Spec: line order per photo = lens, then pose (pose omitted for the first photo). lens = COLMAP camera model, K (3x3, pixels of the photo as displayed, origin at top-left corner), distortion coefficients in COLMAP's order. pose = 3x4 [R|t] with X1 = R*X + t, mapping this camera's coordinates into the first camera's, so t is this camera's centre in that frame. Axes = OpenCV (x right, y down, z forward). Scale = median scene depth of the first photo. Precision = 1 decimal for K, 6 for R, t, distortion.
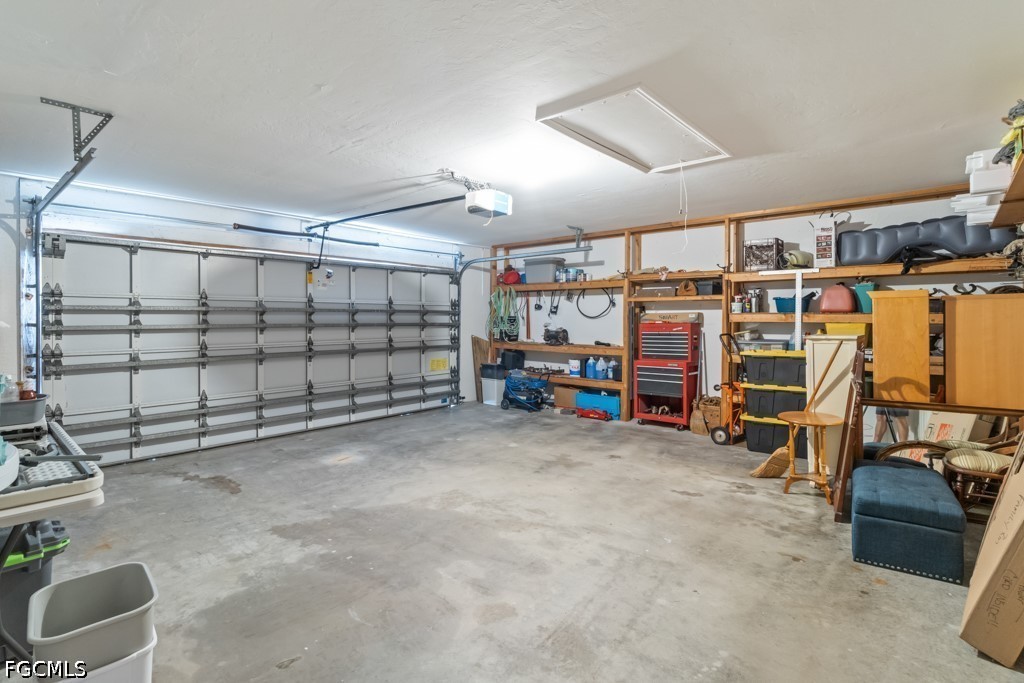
lens RADIAL K [[497.4, 0, 483.4], [0, 497.4, 321.6], [0, 0, 1]] dist [-0.002378, 0.004420]
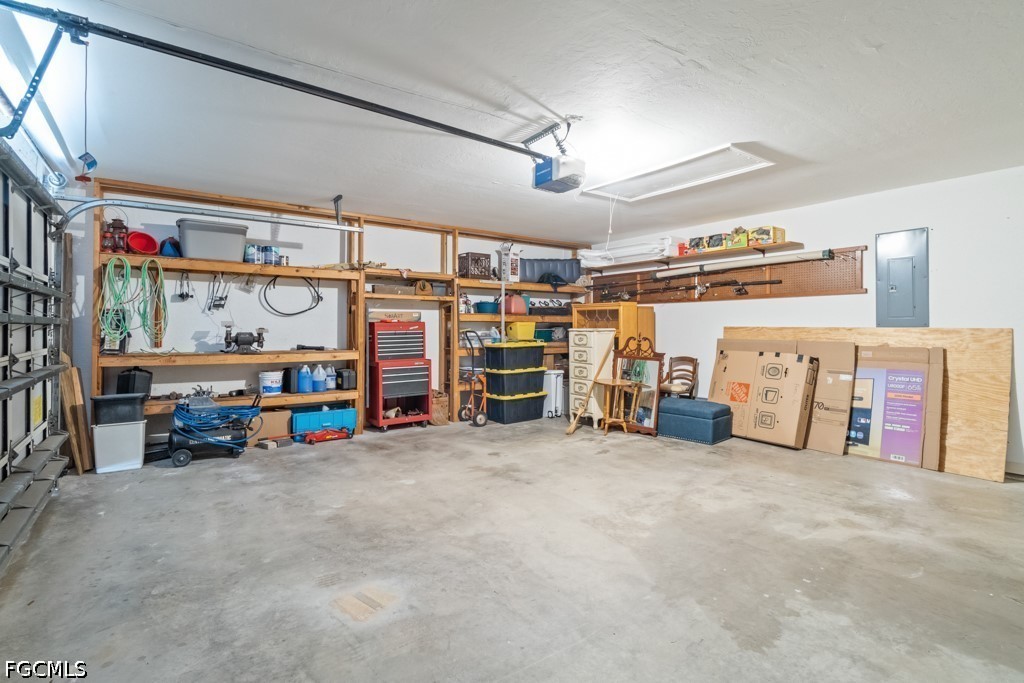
lens RADIAL K [[497.4, 0, 509.6], [0, 497.4, 331.3], [0, 0, 1]] dist [-0.002378, 0.004420]
pose [[0.205066, -0.008769, 0.978709, -0.870502], [0.002861, 0.999961, 0.008360, 0.021649], [-0.978744, 0.001086, 0.205084, 0.947353]]
